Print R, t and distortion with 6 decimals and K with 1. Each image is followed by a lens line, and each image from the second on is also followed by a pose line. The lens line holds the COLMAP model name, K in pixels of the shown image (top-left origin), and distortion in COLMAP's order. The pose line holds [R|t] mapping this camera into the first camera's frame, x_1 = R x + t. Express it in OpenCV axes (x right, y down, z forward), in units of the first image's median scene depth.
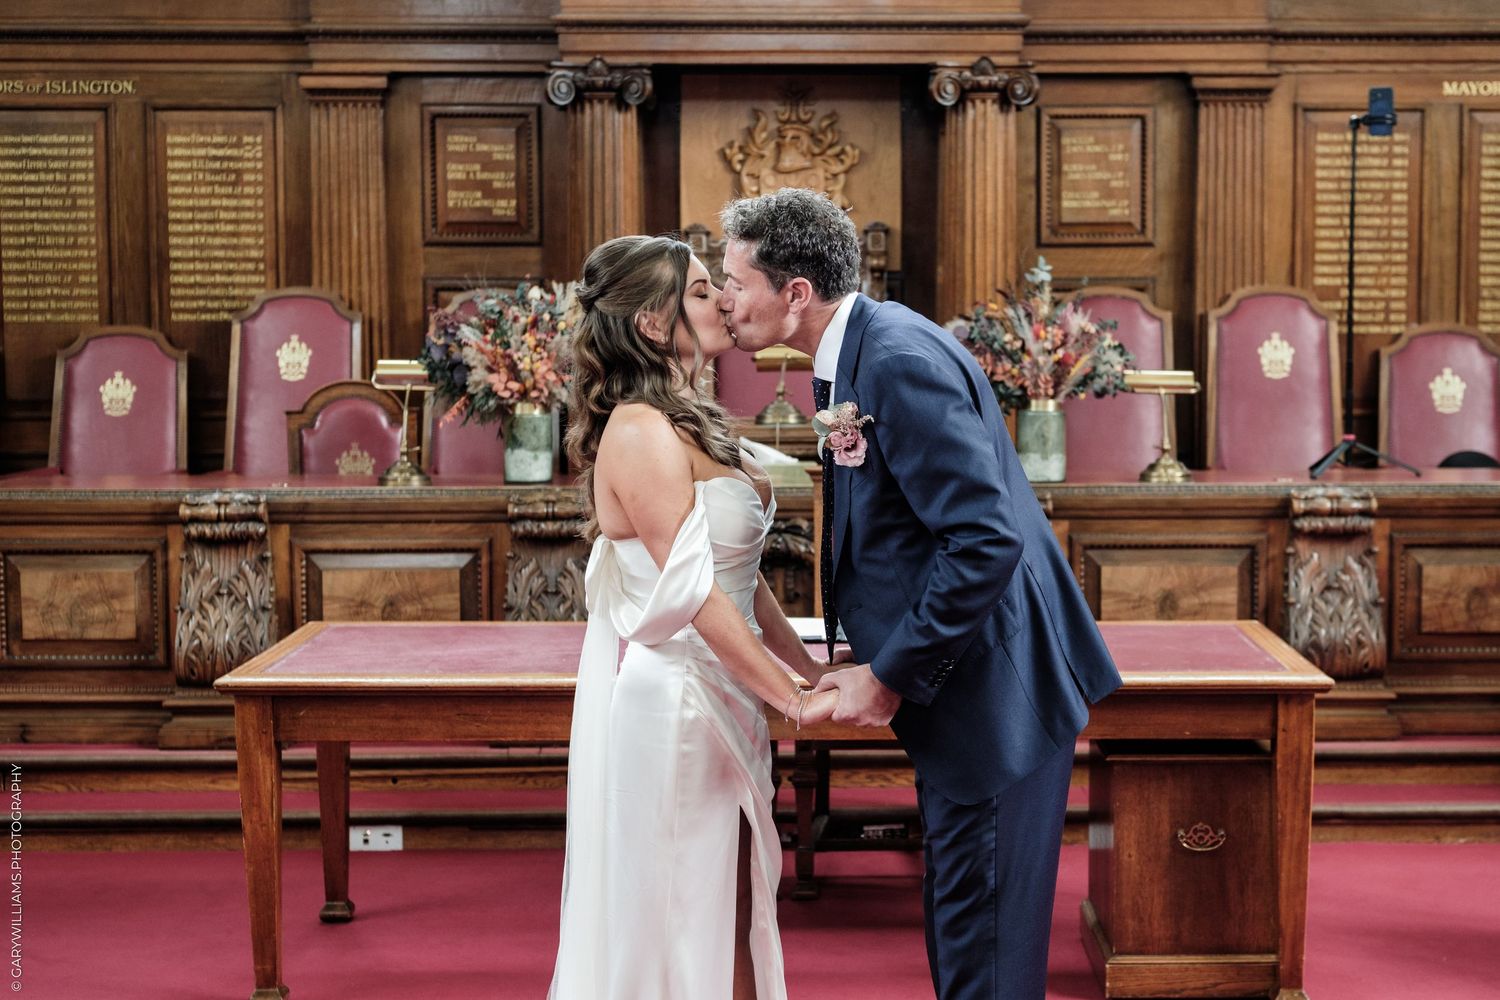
lens RADIAL K [[2030.7, 0, 748.9], [0, 2030.7, 499.9], [0, 0, 1]] dist [0.035647, 0.000000]
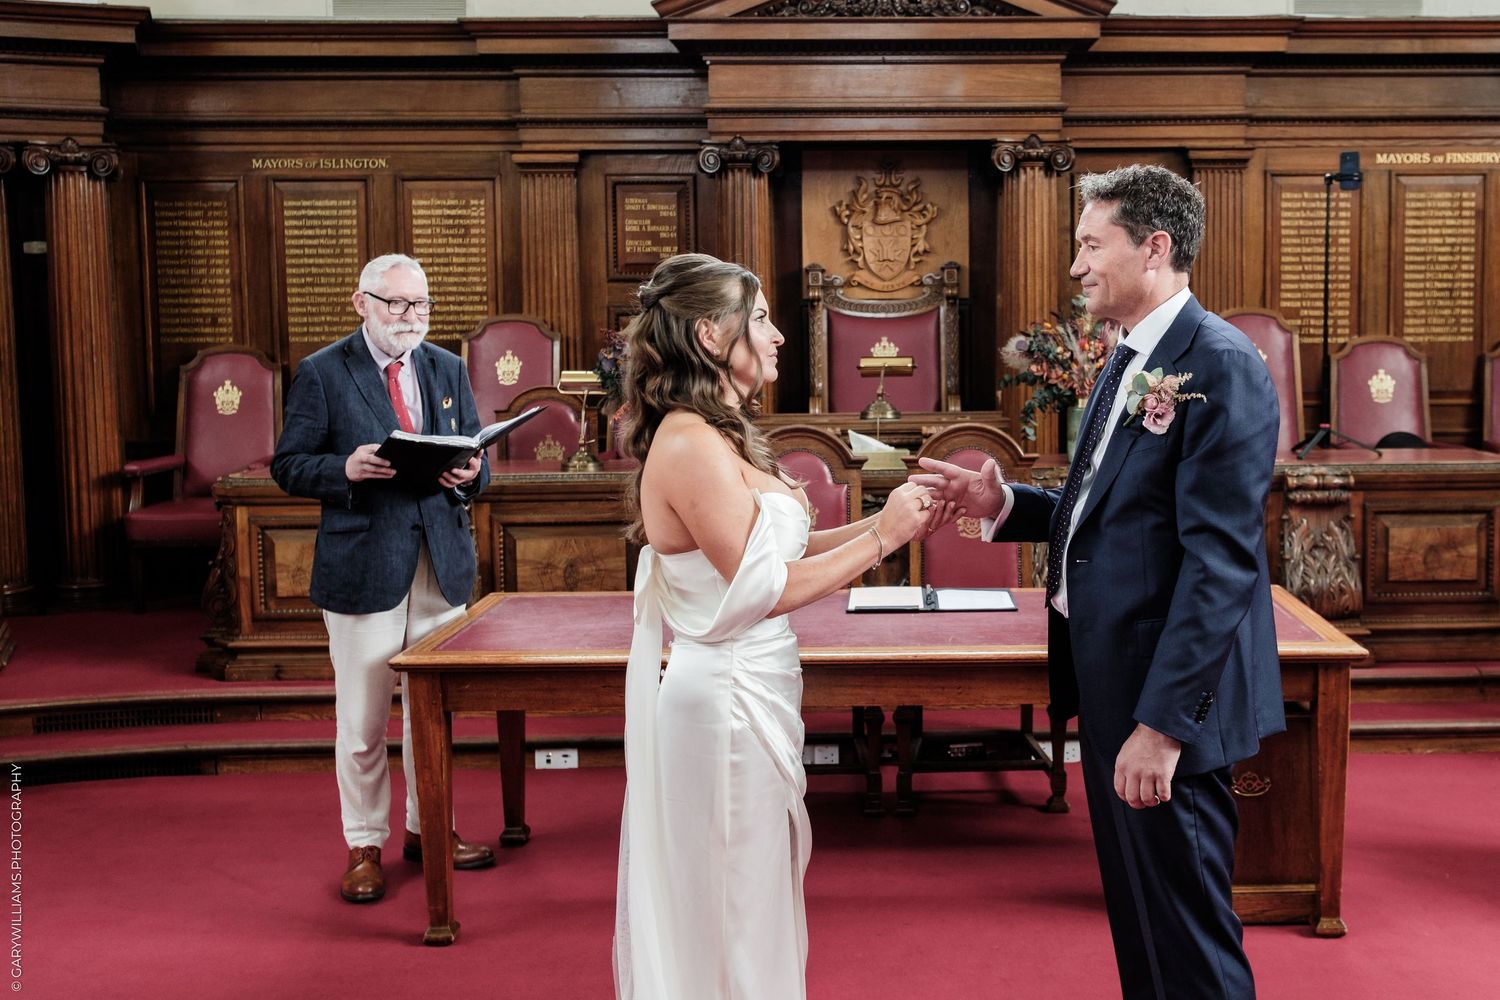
lens RADIAL K [[1127.2, 0, 843.6], [0, 1127.2, 428.9], [0, 0, 1]] dist [0.007625, 0.005366]
pose [[0.999946, -0.006230, -0.008308, -0.001463], [0.006225, 0.999980, -0.000688, -0.028538], [0.008312, 0.000637, 0.999965, 0.274160]]
